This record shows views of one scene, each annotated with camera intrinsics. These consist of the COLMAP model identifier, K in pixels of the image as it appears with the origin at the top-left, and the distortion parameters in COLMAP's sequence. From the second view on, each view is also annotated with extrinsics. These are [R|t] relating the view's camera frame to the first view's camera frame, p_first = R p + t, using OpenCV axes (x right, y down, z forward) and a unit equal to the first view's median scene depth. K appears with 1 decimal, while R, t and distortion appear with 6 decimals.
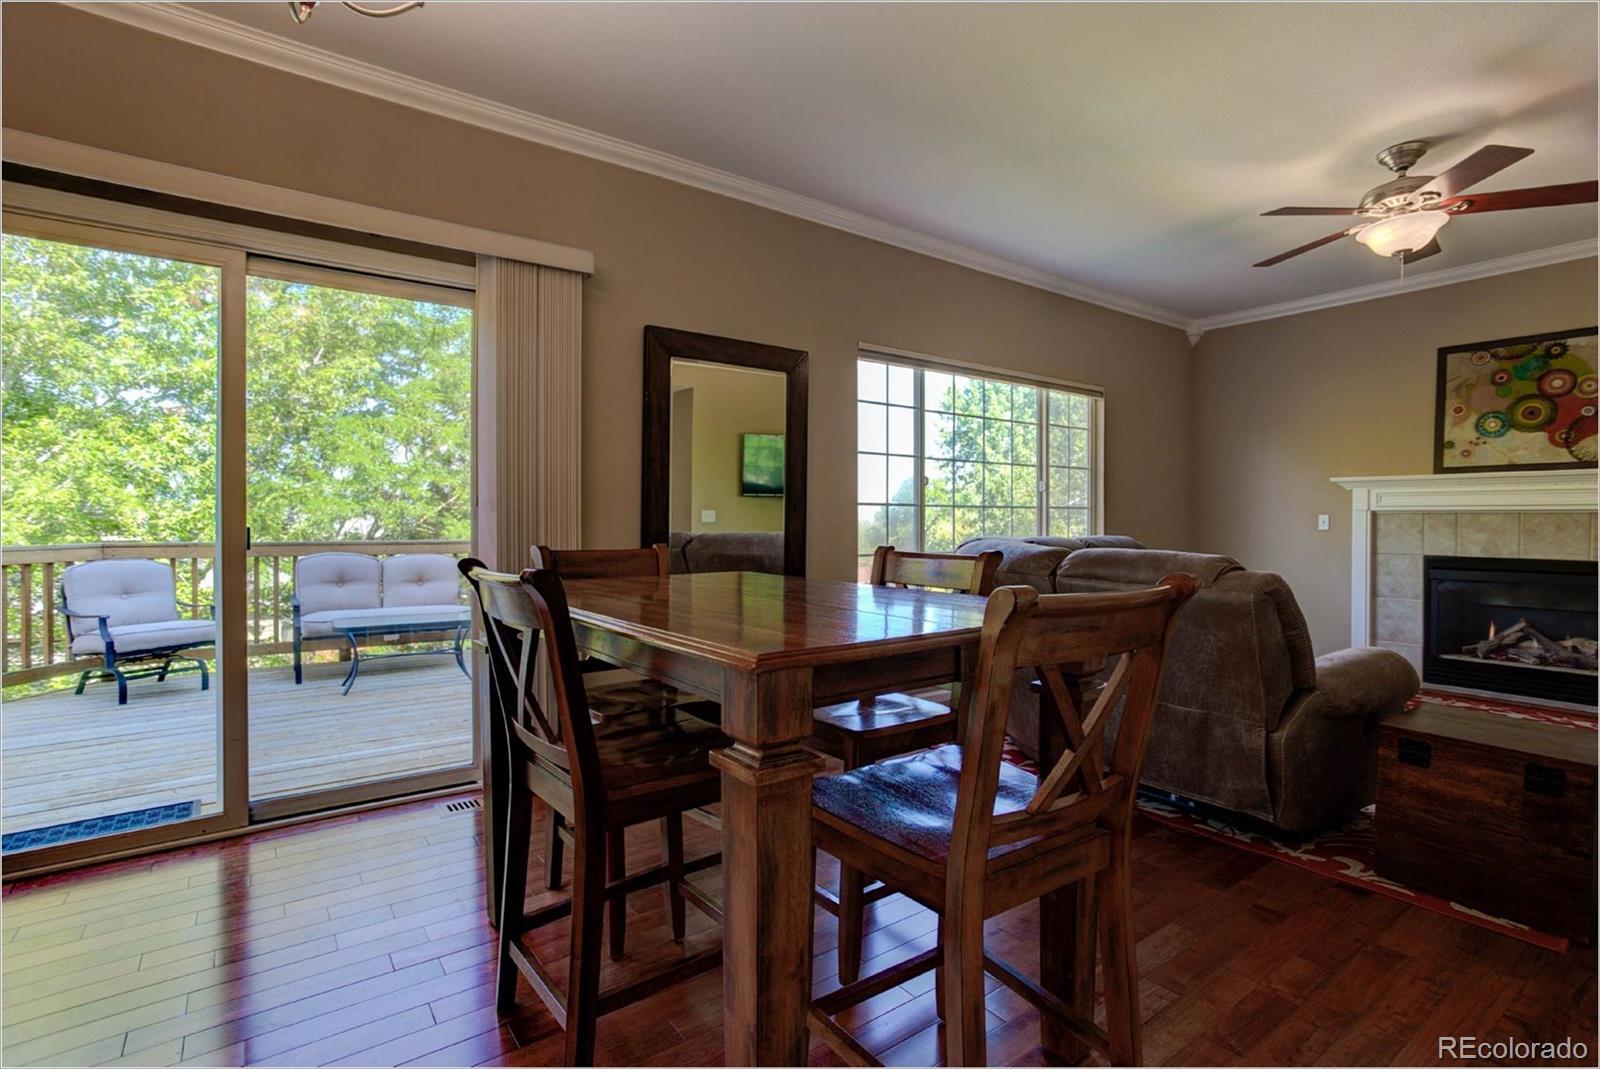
lens RADIAL K [[778.3, 0, 796.8], [0, 778.3, 526.4], [0, 0, 1]] dist [-0.034273, 0.021657]
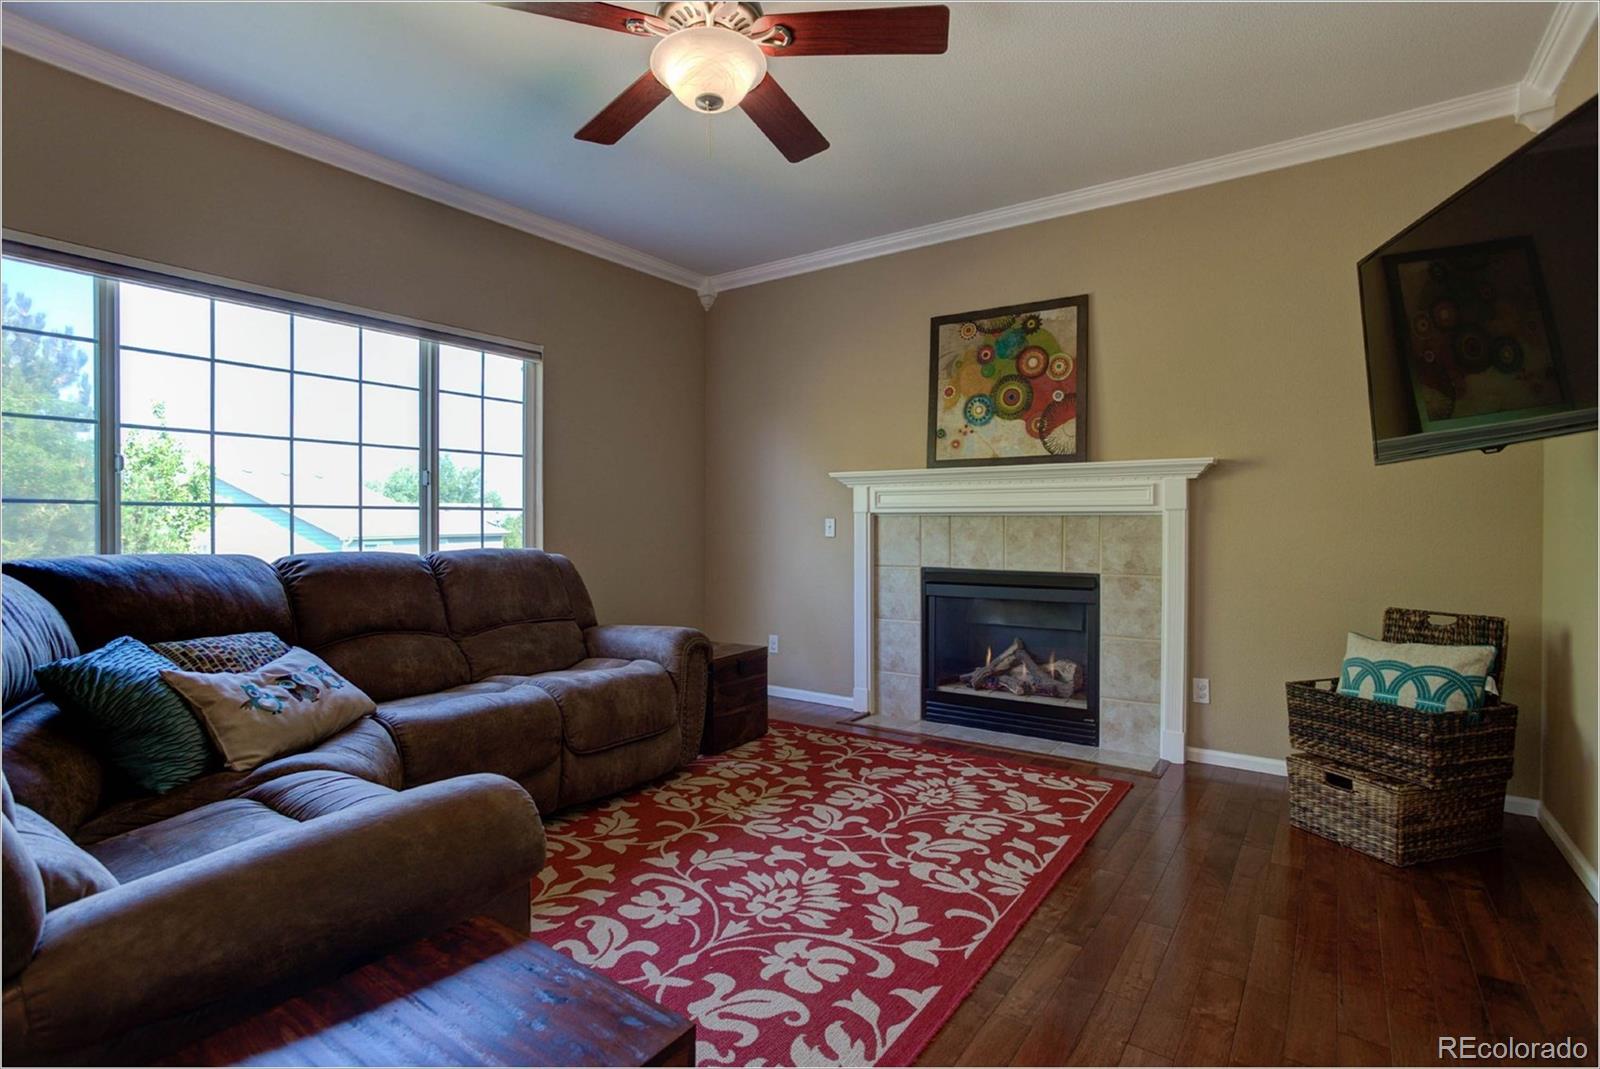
lens RADIAL K [[778.3, 0, 797.9], [0, 778.3, 522.6], [0, 0, 1]] dist [-0.034273, 0.021657]
pose [[0.951242, -0.003272, 0.308428, 0.447791], [0.006106, 0.999948, -0.008225, -0.004367], [-0.308385, 0.009708, 0.951212, 0.251889]]
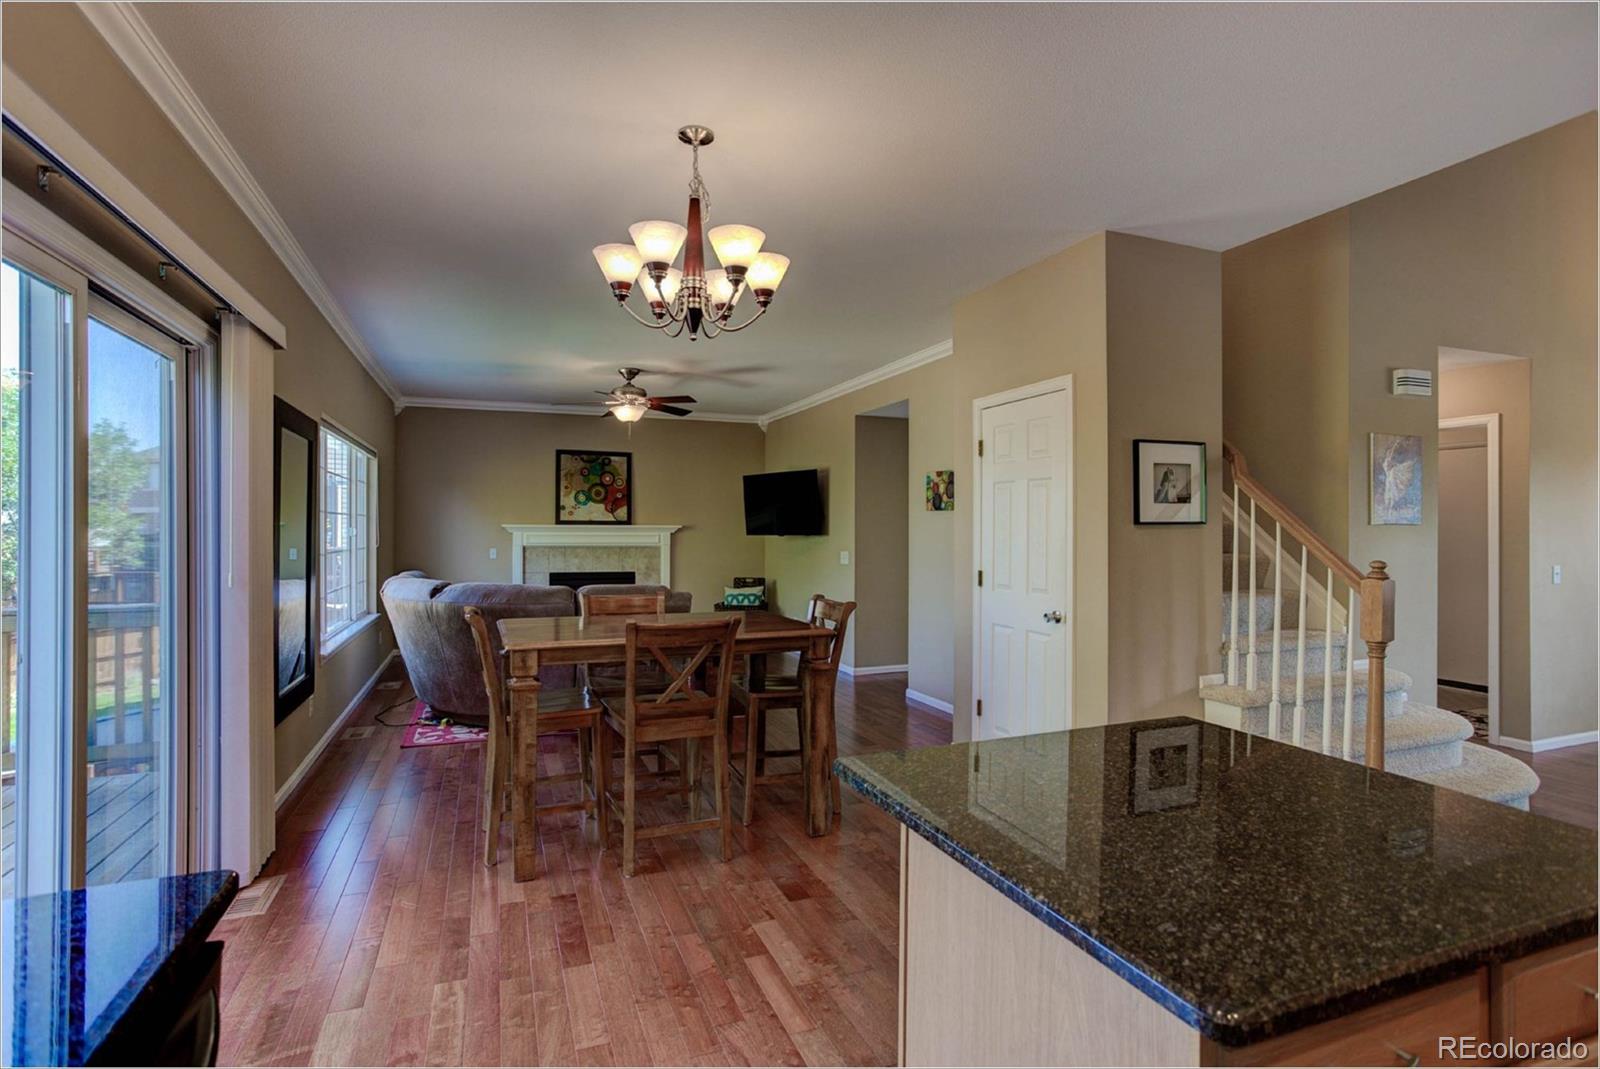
lens RADIAL K [[778.3, 0, 810.4], [0, 778.3, 536.1], [0, 0, 1]] dist [-0.034273, 0.021657]
pose [[0.256275, -0.004202, 0.966595, -0.685472], [0.008021, 0.999965, 0.002221, -0.042338], [-0.966571, 0.007184, 0.256300, 0.025015]]
